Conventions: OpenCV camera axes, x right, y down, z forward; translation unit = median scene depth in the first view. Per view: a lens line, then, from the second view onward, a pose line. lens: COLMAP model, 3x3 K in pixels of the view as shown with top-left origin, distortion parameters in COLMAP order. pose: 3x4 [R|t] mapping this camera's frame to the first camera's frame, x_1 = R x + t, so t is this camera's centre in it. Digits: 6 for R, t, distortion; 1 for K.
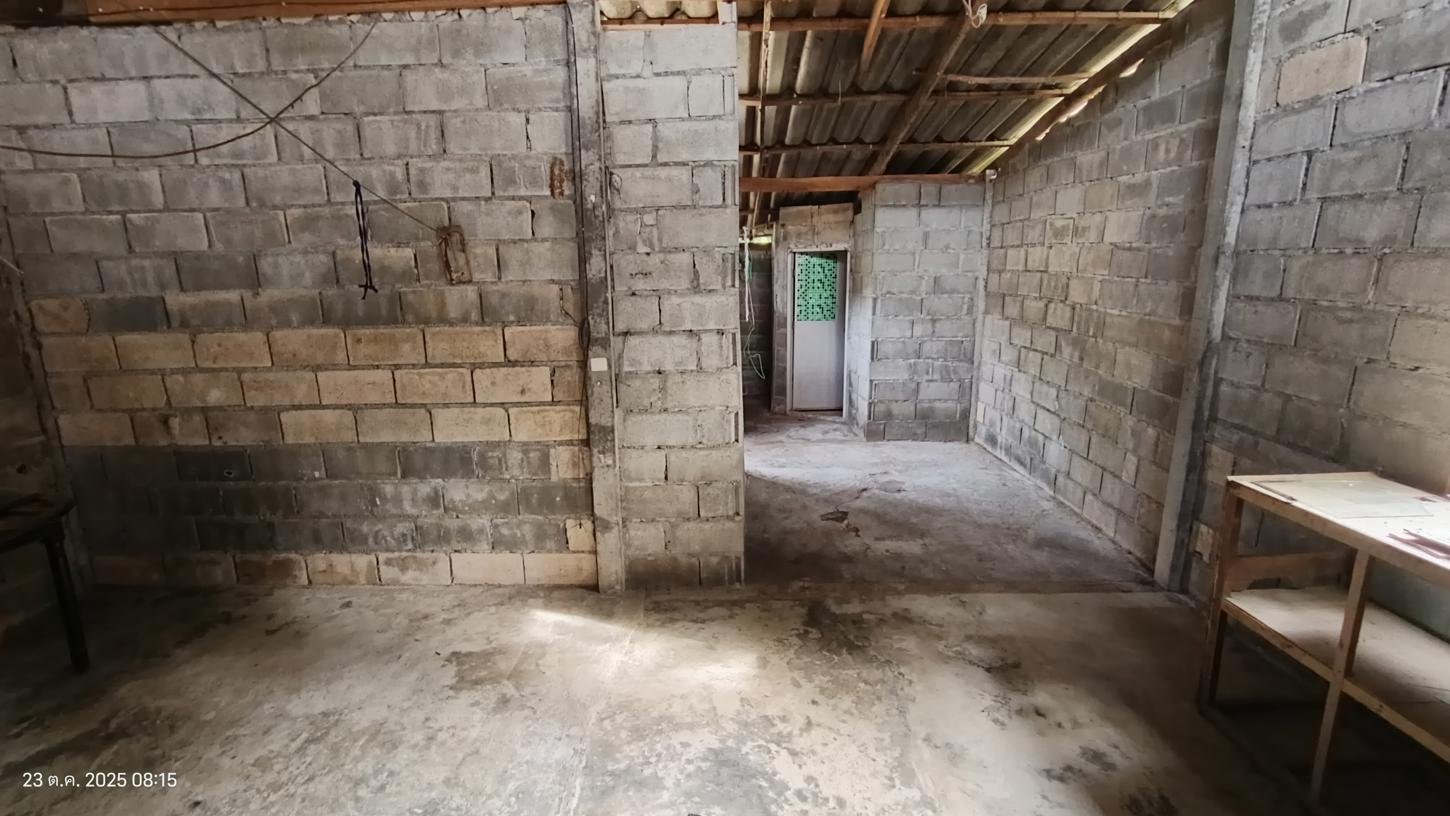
lens RADIAL K [[662.0, 0, 713.7], [0, 662.0, 416.9], [0, 0, 1]] dist [-0.026424, 0.011716]
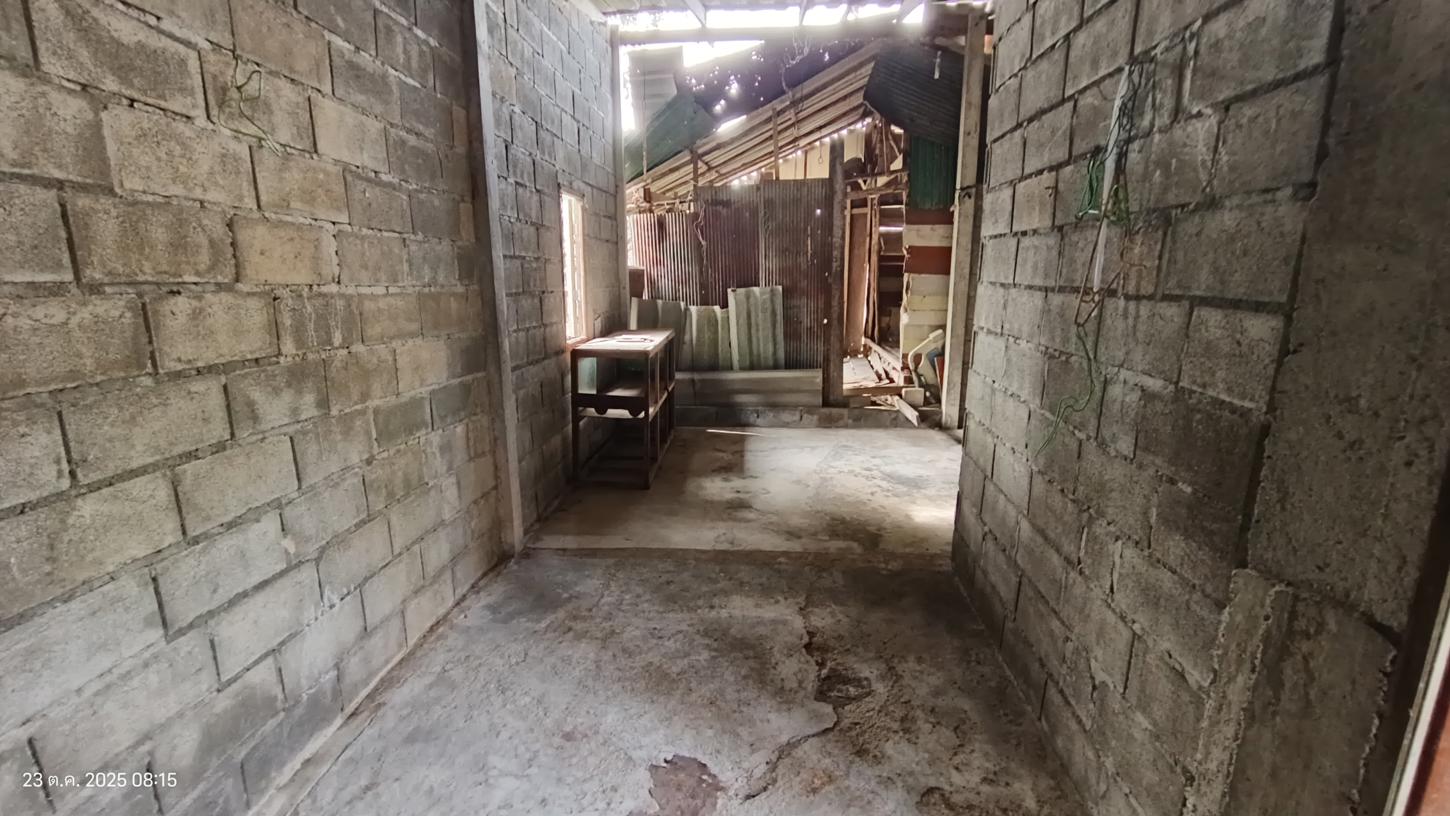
lens RADIAL K [[662.0, 0, 713.7], [0, 662.0, 416.9], [0, 0, 1]] dist [-0.026424, 0.011716]
pose [[-0.998098, 0.009167, 0.060955, 0.292726], [0.034309, 0.904167, 0.425799, -0.307356], [-0.051210, 0.427080, -0.902762, 1.617027]]
